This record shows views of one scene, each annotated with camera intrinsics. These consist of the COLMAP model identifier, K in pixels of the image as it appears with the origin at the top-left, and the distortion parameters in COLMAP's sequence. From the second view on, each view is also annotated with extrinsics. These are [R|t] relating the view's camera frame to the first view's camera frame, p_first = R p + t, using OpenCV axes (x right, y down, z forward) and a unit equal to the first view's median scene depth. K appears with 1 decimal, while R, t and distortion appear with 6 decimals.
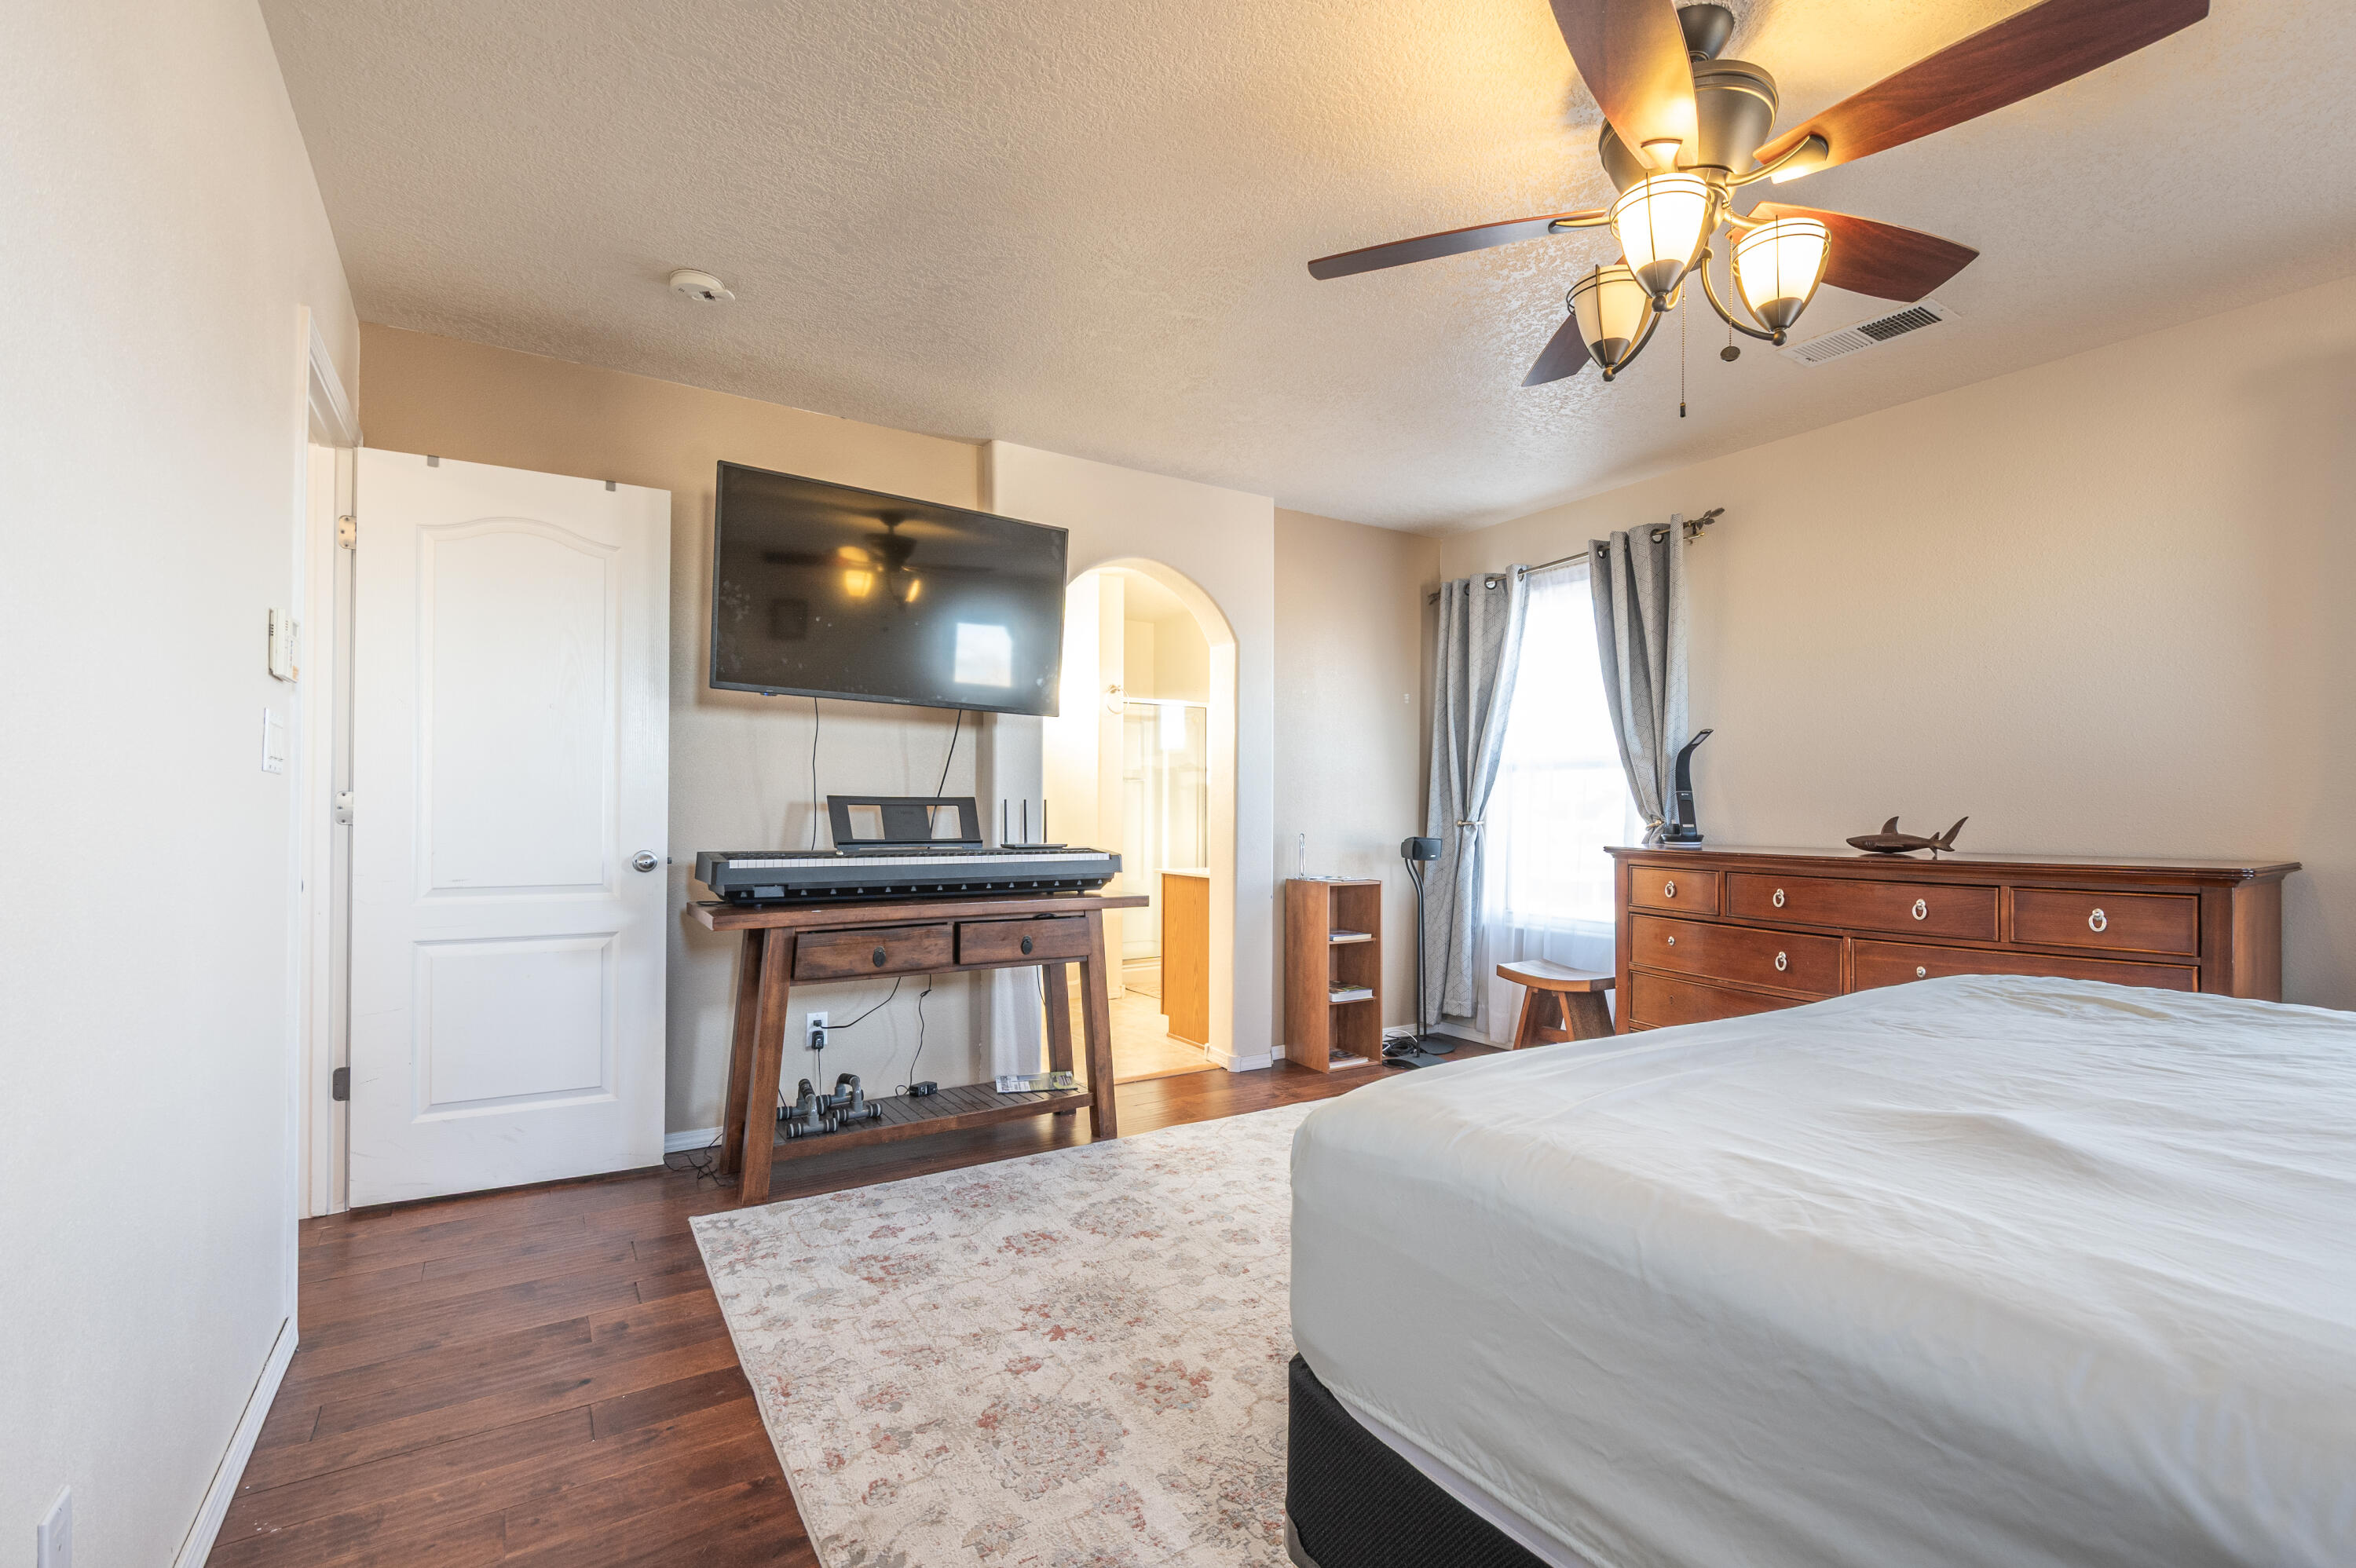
lens RADIAL K [[1029.2, 0, 1181.4], [0, 1029.2, 799.6], [0, 0, 1]] dist [0.009828, -0.006714]
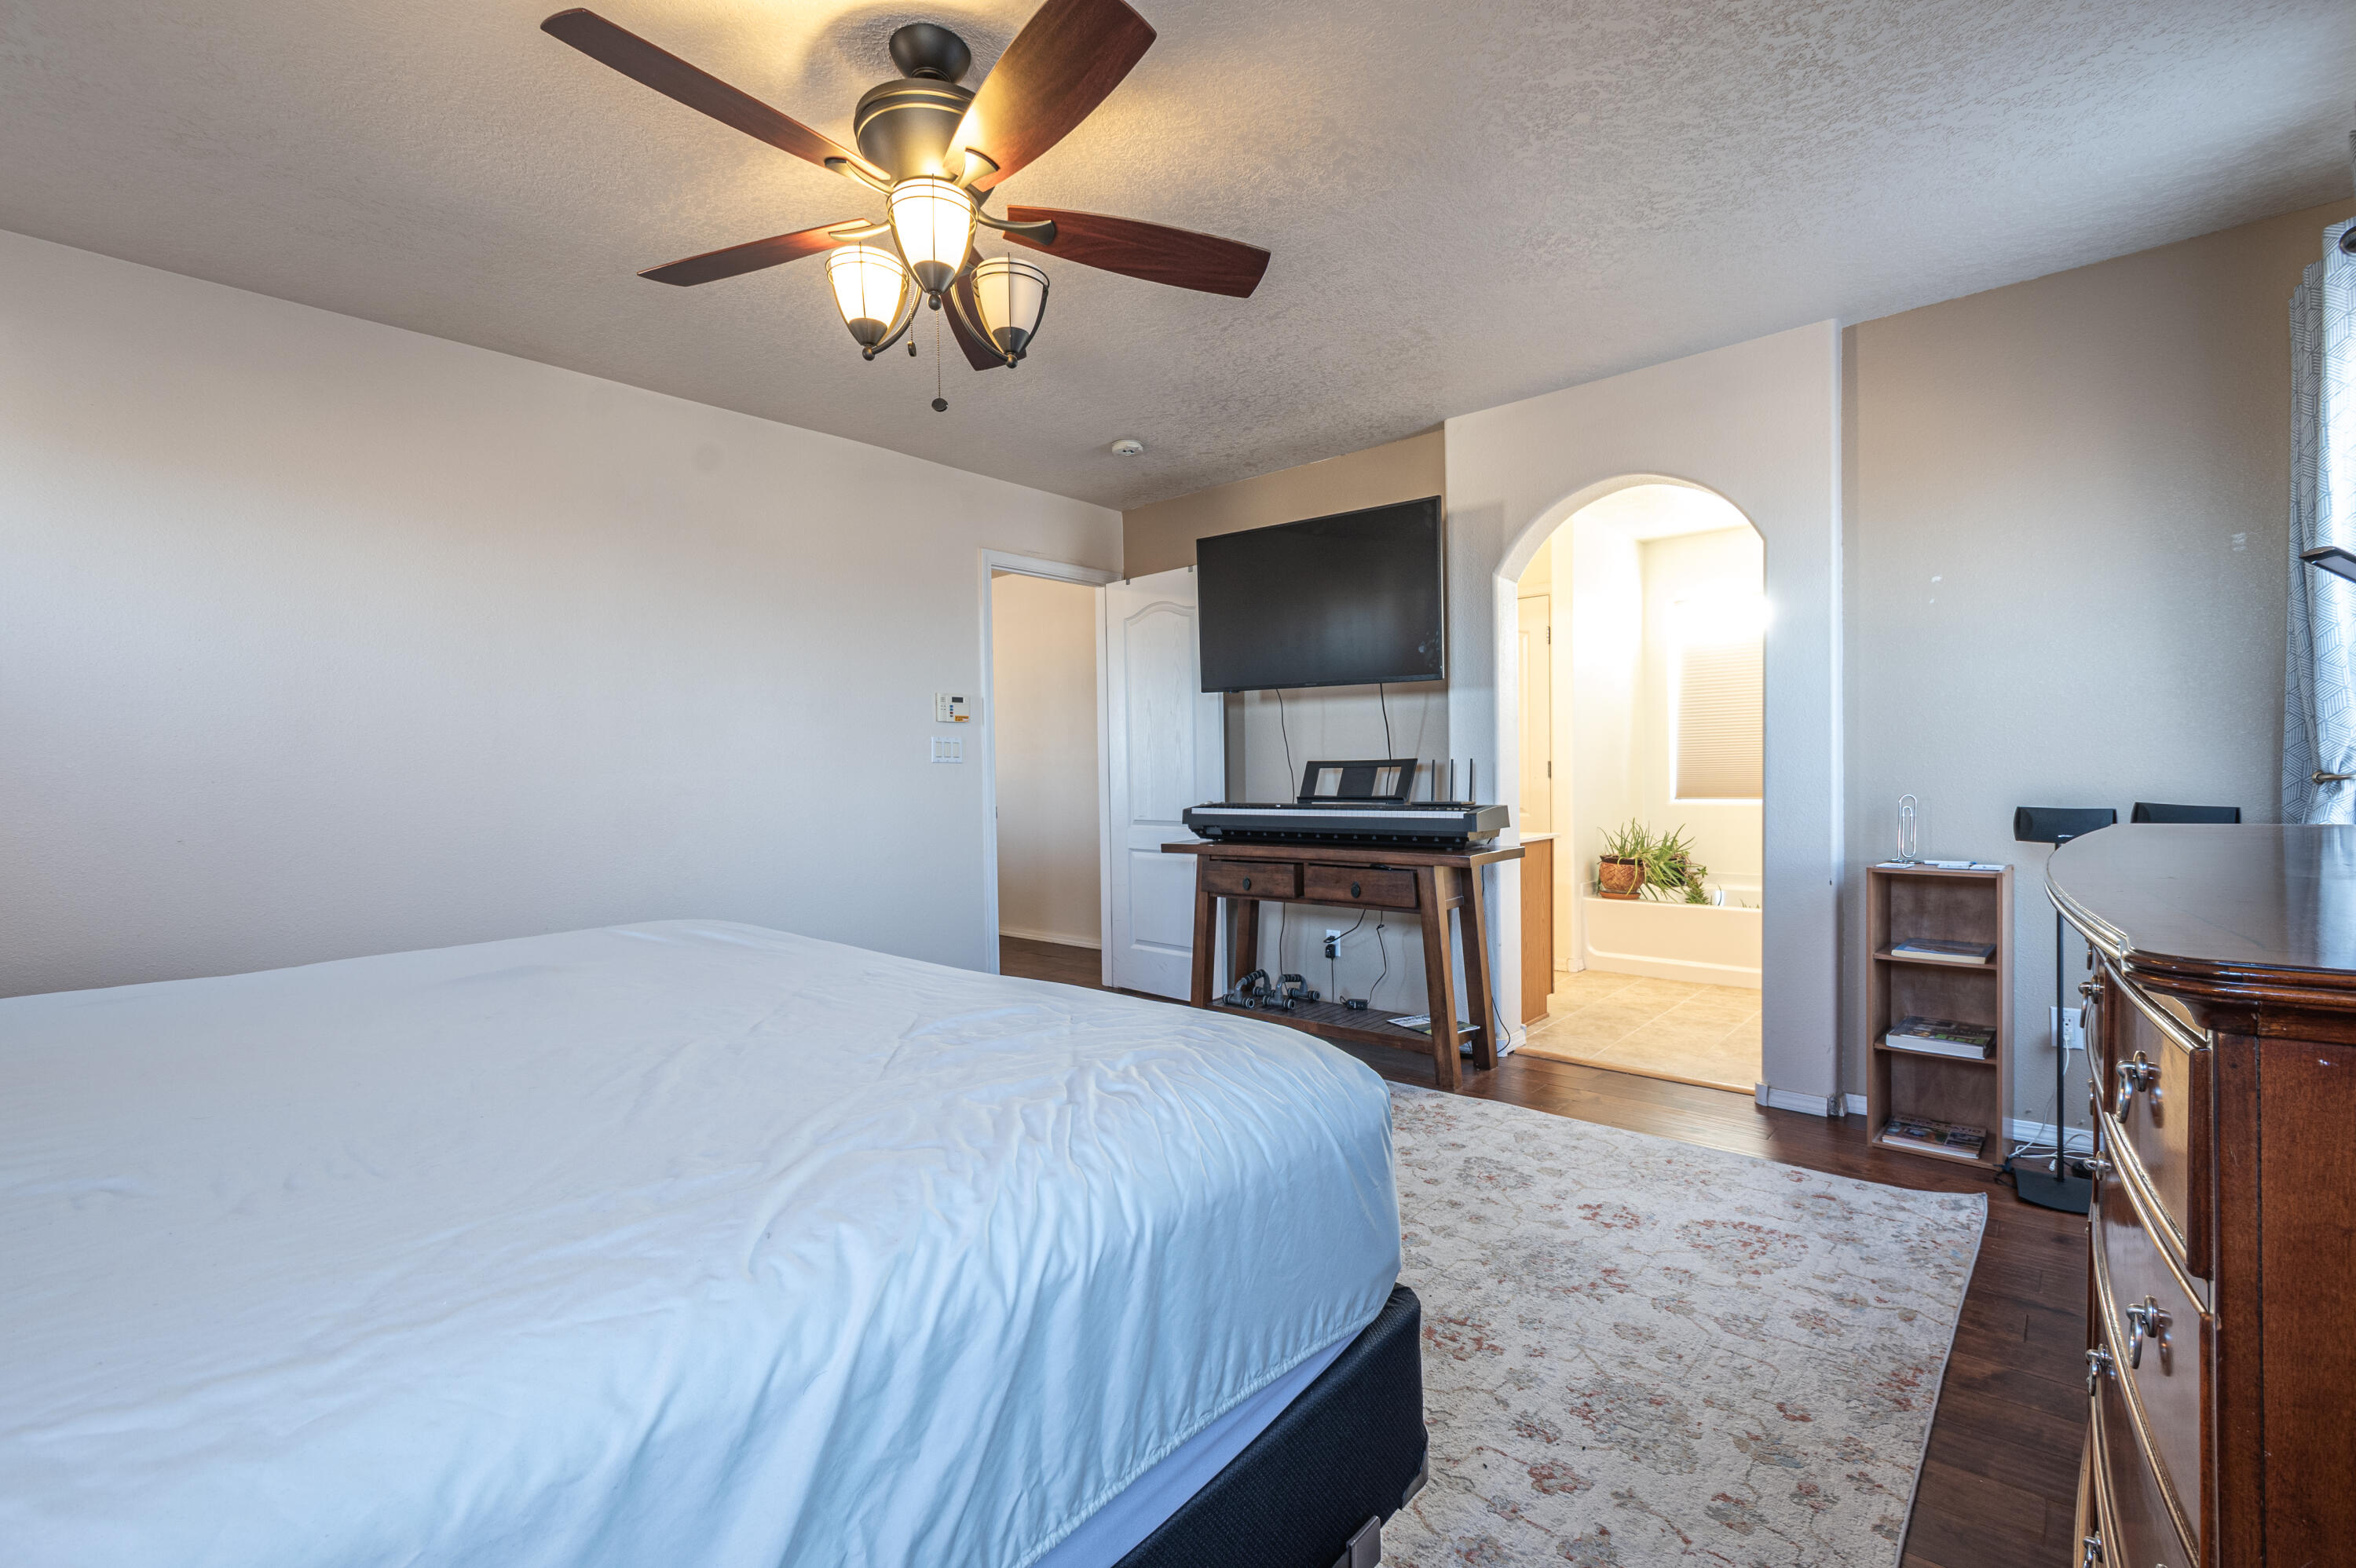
lens RADIAL K [[995.4, 0, 1185.6], [0, 995.4, 790.6], [0, 0, 1]] dist [0.000610, 0.000014]
pose [[0.295360, 0.004090, -0.955377, 0.784158], [0.028440, 0.999510, 0.013071, 0.011763], [0.954963, -0.031031, 0.295099, 0.468967]]
